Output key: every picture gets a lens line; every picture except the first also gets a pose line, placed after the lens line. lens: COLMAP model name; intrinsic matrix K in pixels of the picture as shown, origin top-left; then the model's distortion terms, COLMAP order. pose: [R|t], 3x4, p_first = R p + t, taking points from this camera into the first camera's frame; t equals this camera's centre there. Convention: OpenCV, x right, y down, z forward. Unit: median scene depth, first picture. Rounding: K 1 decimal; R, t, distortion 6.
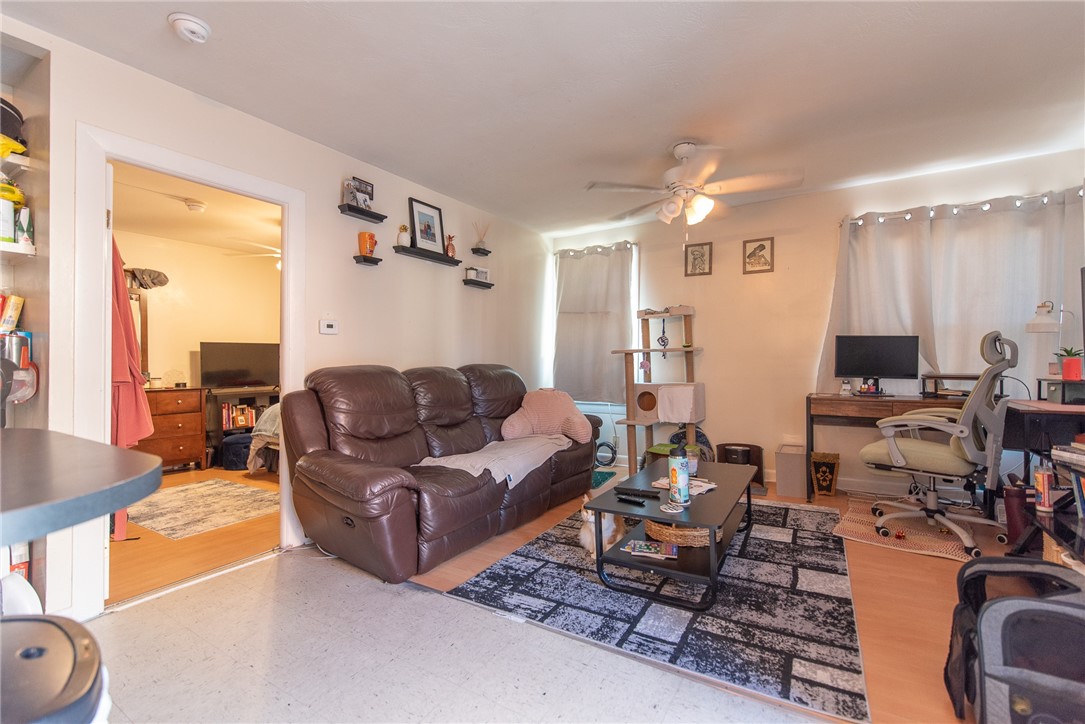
lens RADIAL K [[469.0, 0, 542.8], [0, 469.0, 360.9], [0, 0, 1]] dist [-0.002796, 0.000746]
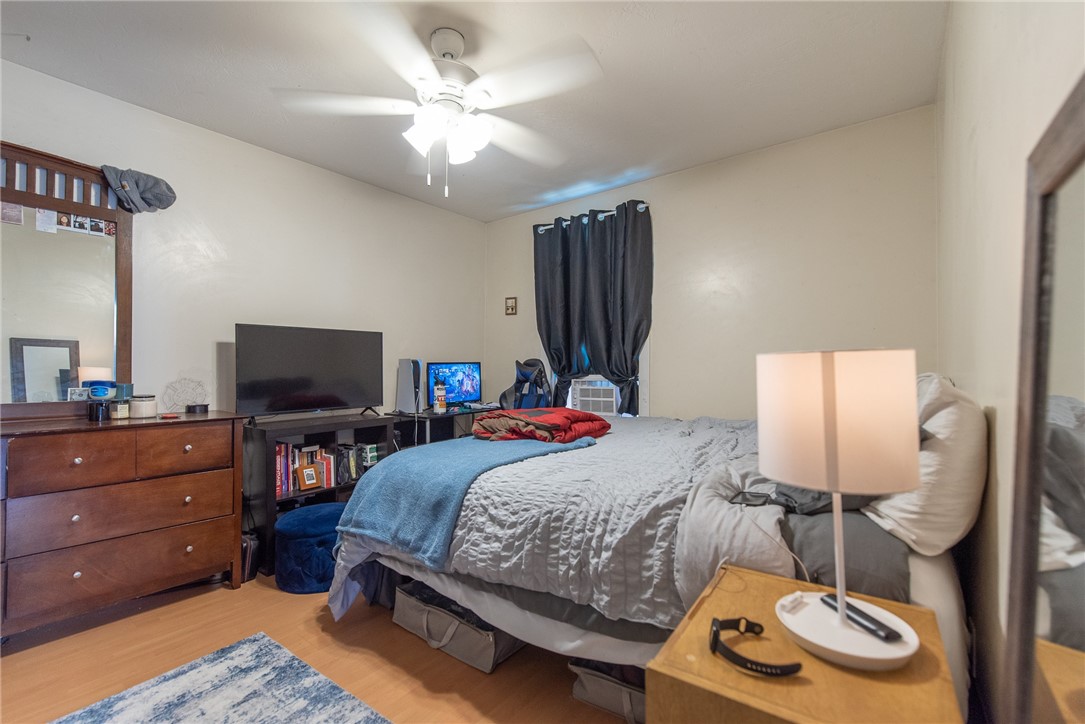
lens RADIAL K [[469.0, 0, 542.2], [0, 469.0, 363.8], [0, 0, 1]] dist [-0.002796, 0.000746]
pose [[0.996693, 0.006859, -0.080971, -0.366528], [-0.007758, 0.999912, -0.010792, 0.005711], [0.080890, 0.011385, 0.996658, 0.532670]]
